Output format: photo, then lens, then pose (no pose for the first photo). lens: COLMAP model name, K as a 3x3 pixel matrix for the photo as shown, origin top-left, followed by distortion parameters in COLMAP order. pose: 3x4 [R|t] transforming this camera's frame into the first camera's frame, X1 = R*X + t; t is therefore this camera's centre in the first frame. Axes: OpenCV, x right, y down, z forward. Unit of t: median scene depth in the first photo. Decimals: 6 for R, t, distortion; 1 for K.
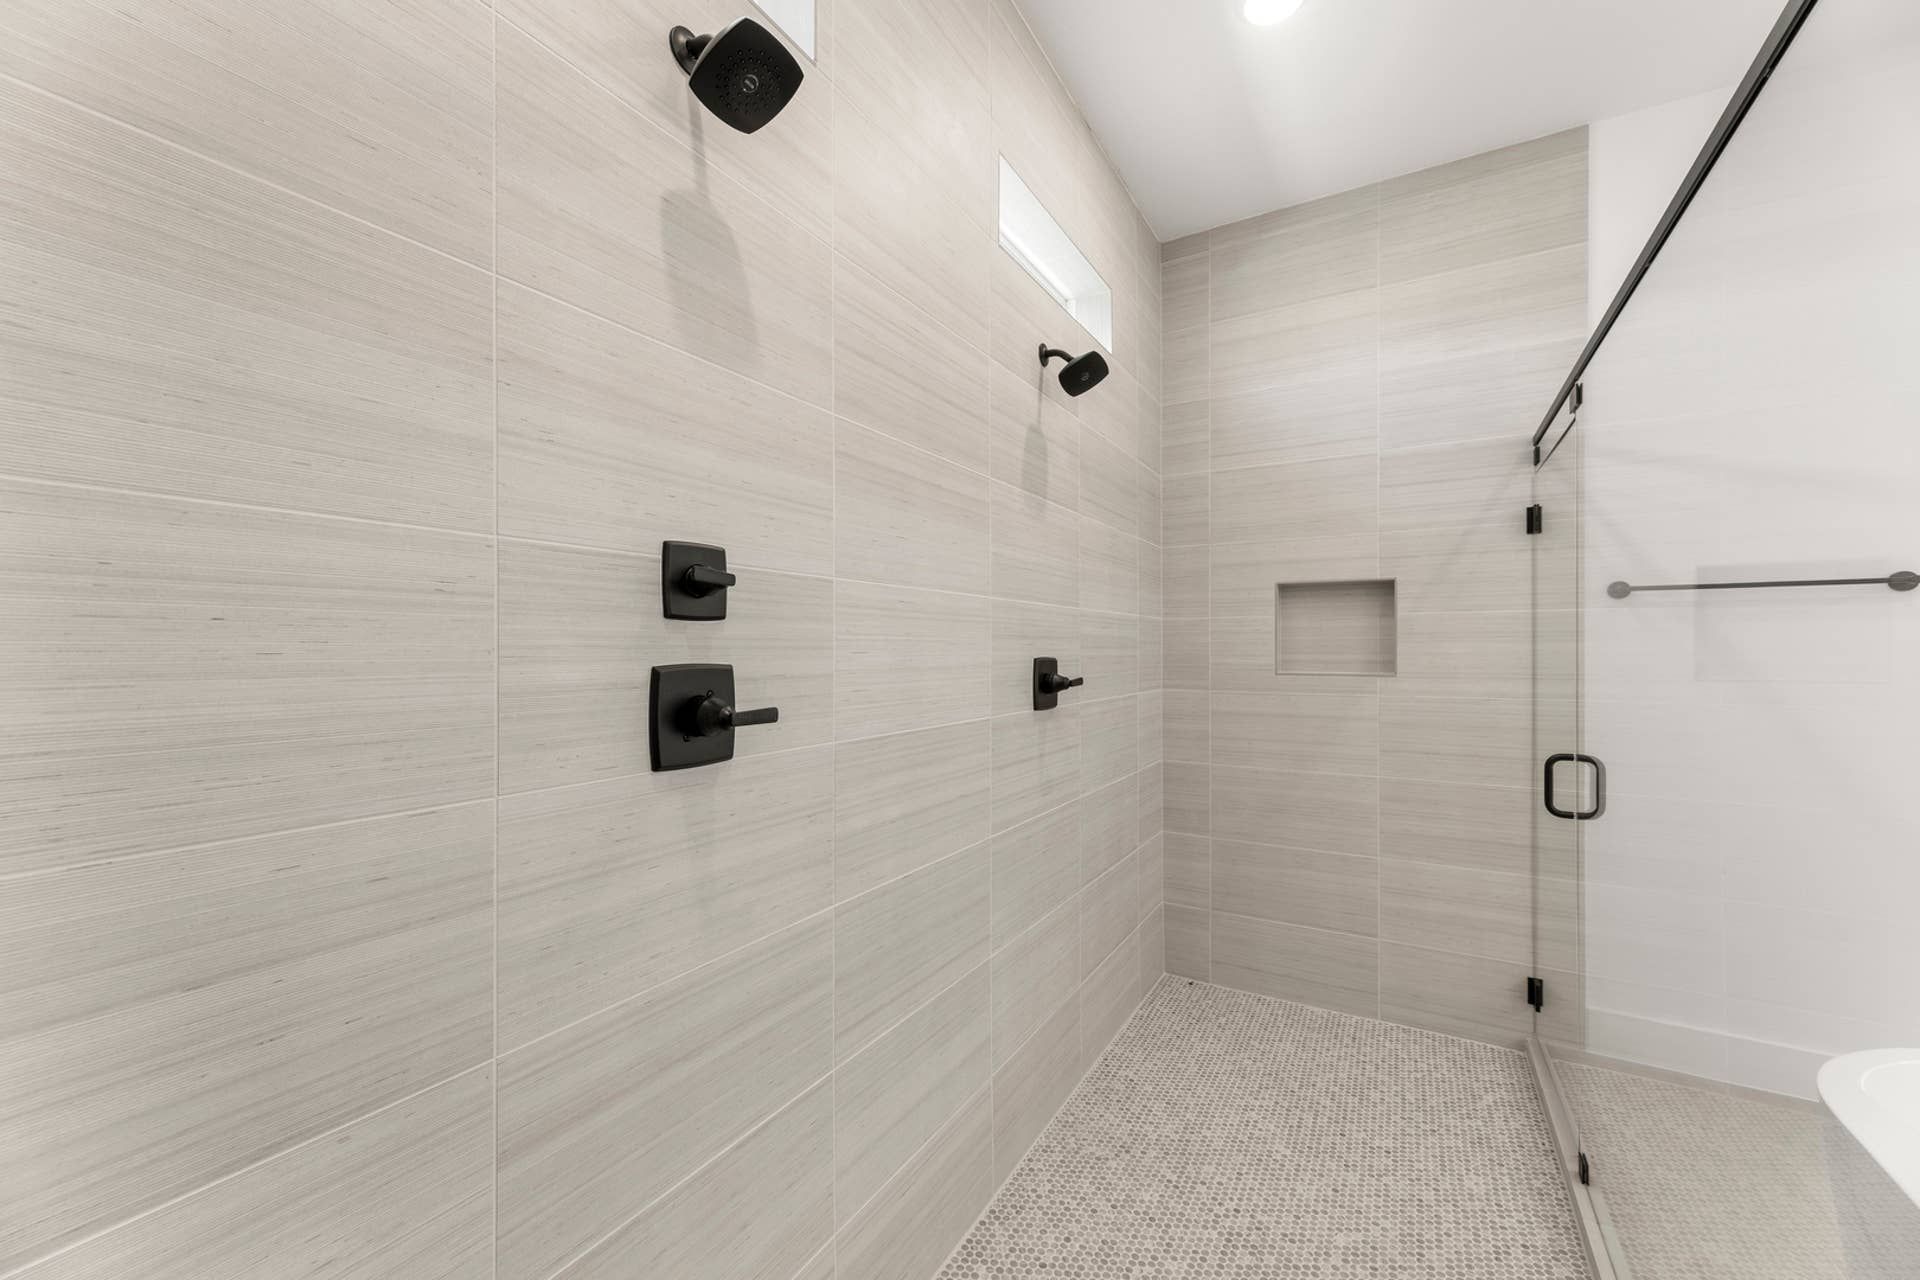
lens RADIAL K [[740.1, 0, 954.3], [0, 740.1, 643.2], [0, 0, 1]] dist [0.002896, 0.000378]
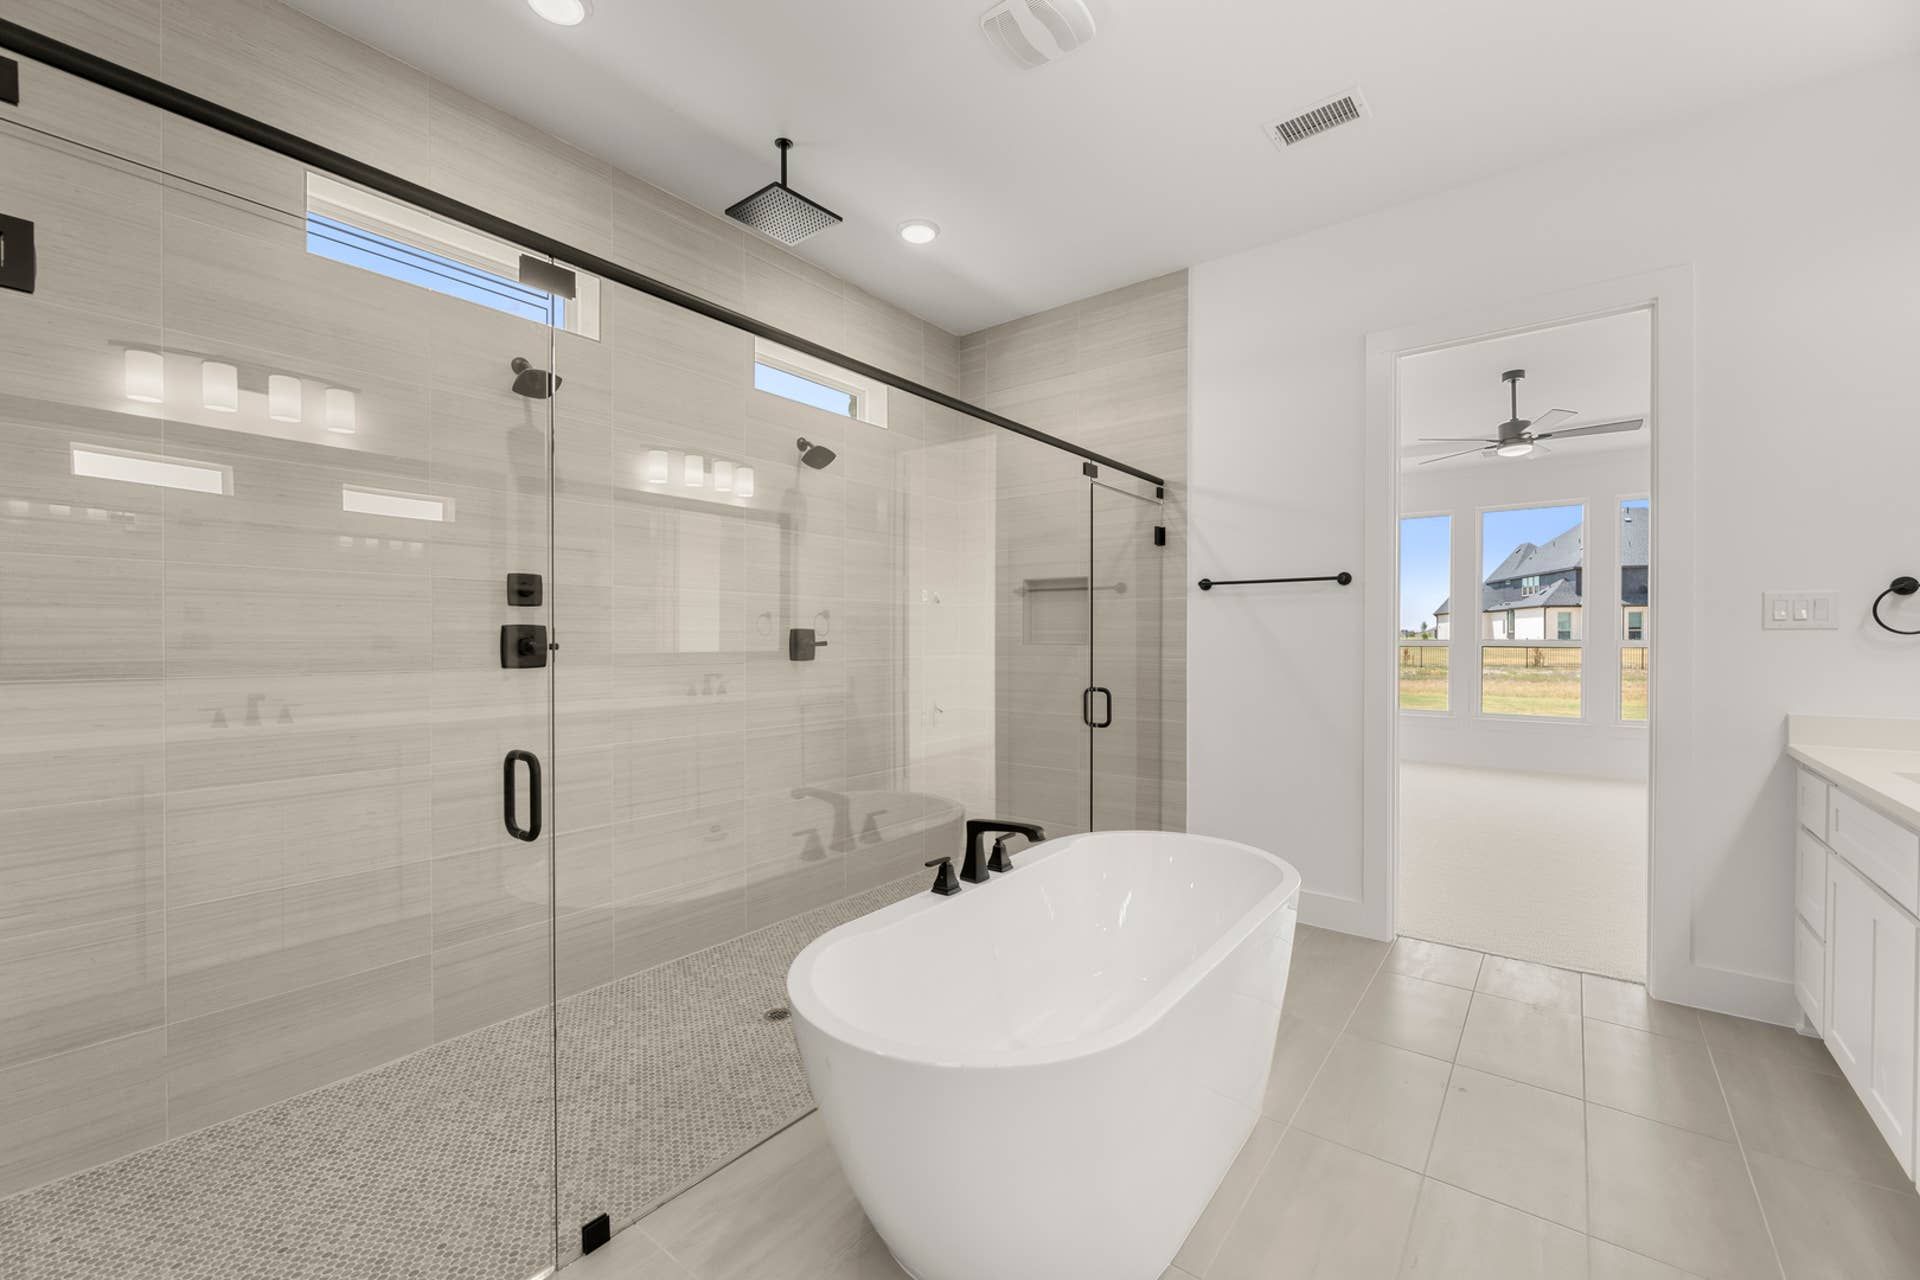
lens RADIAL K [[765.1, 0, 960.0], [0, 765.1, 640.0], [0, 0, 1]] dist [-0.001021, 0.000040]
pose [[0.993477, 0.000516, -0.114031, 0.584496], [0.000469, 0.999963, 0.008617, 0.025235], [0.114031, -0.008615, 0.993440, -0.567962]]
